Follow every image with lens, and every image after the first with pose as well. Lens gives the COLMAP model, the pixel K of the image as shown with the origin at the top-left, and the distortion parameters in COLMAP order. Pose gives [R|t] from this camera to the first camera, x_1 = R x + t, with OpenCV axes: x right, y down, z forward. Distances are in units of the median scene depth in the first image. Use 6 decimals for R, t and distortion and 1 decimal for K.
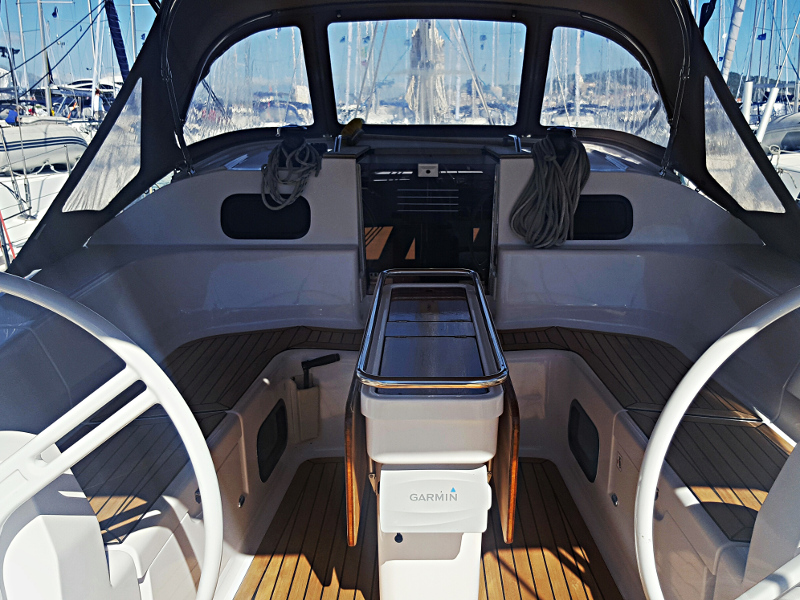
lens RADIAL K [[790.9, 0, 416.6], [0, 790.9, 306.1], [0, 0, 1]] dist [0.003671, 0.000000]
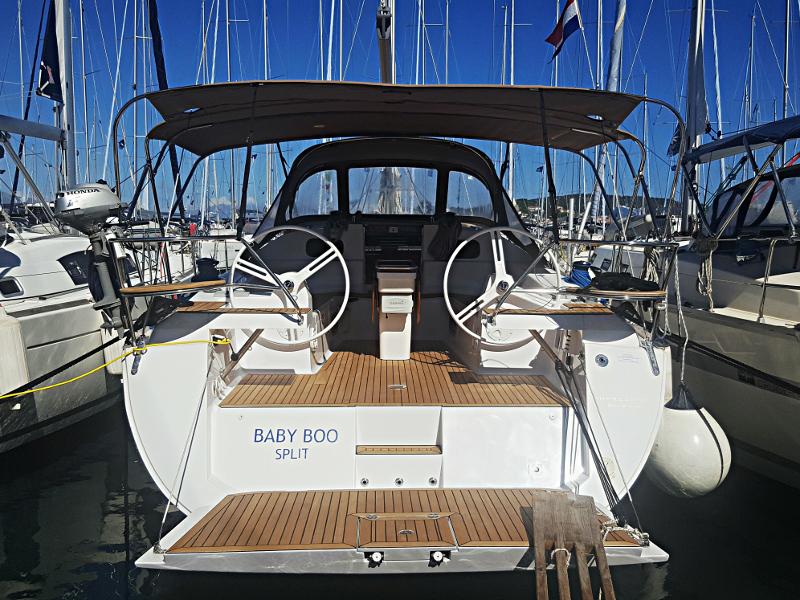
lens RADIAL K [[790.9, 0, 401.0], [0, 790.9, 299.5], [0, 0, 1]] dist [0.003671, 0.000000]
pose [[0.999375, 0.007231, 0.034592, -0.043874], [-0.001716, 0.987617, -0.156876, 0.410470], [-0.035298, 0.156719, 0.987012, -1.315331]]
